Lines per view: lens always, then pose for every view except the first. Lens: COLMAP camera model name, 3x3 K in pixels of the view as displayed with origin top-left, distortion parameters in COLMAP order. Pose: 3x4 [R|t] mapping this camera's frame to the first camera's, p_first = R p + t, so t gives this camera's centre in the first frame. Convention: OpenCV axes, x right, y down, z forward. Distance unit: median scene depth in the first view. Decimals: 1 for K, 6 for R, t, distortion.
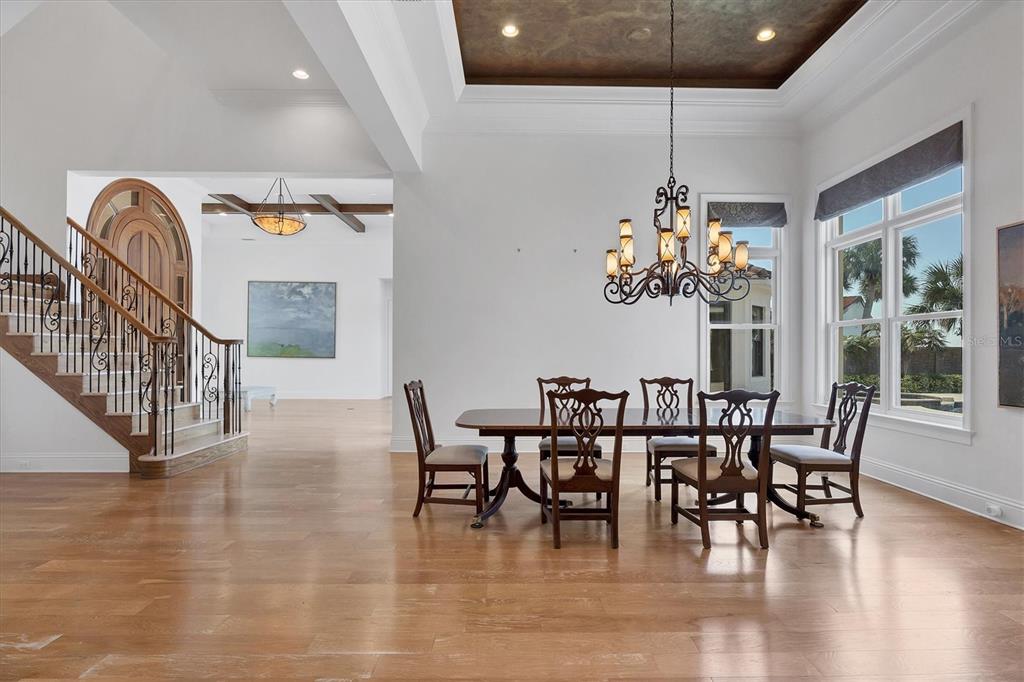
lens RADIAL K [[522.0, 0, 517.3], [0, 522.0, 351.1], [0, 0, 1]] dist [-0.013069, -0.003868]
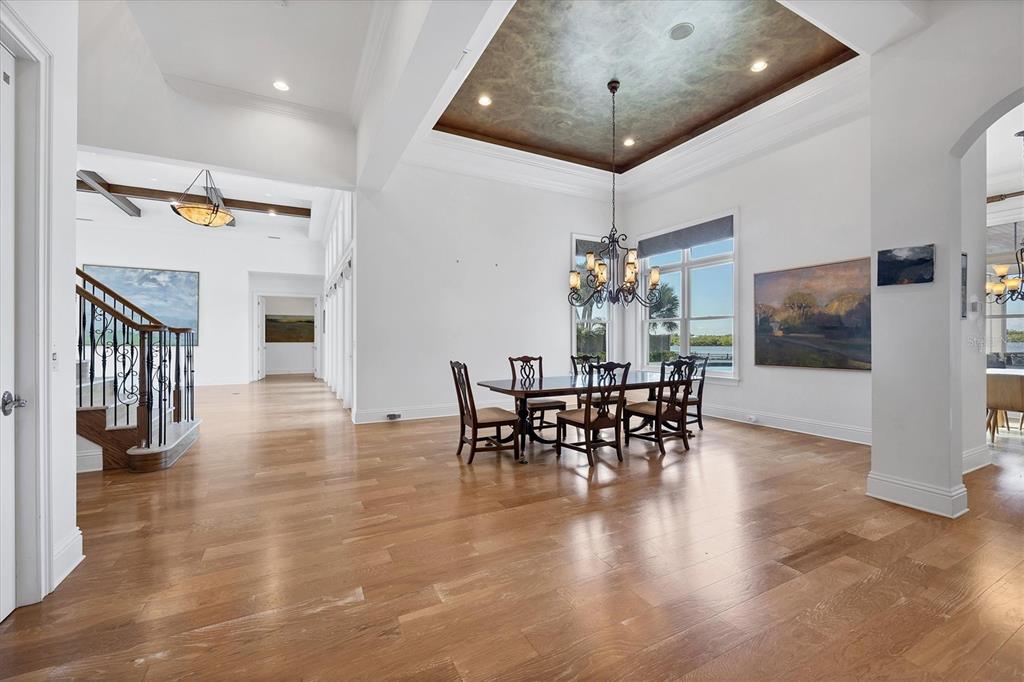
lens RADIAL K [[415.3, 0, 510.5], [0, 415.3, 337.1], [0, 0, 1]] dist [-0.008380, 0.000172]
pose [[0.894310, -0.002942, 0.447438, -0.388160], [0.003877, 0.999992, -0.001174, -0.001349], [-0.447430, 0.002784, 0.894314, 0.006911]]
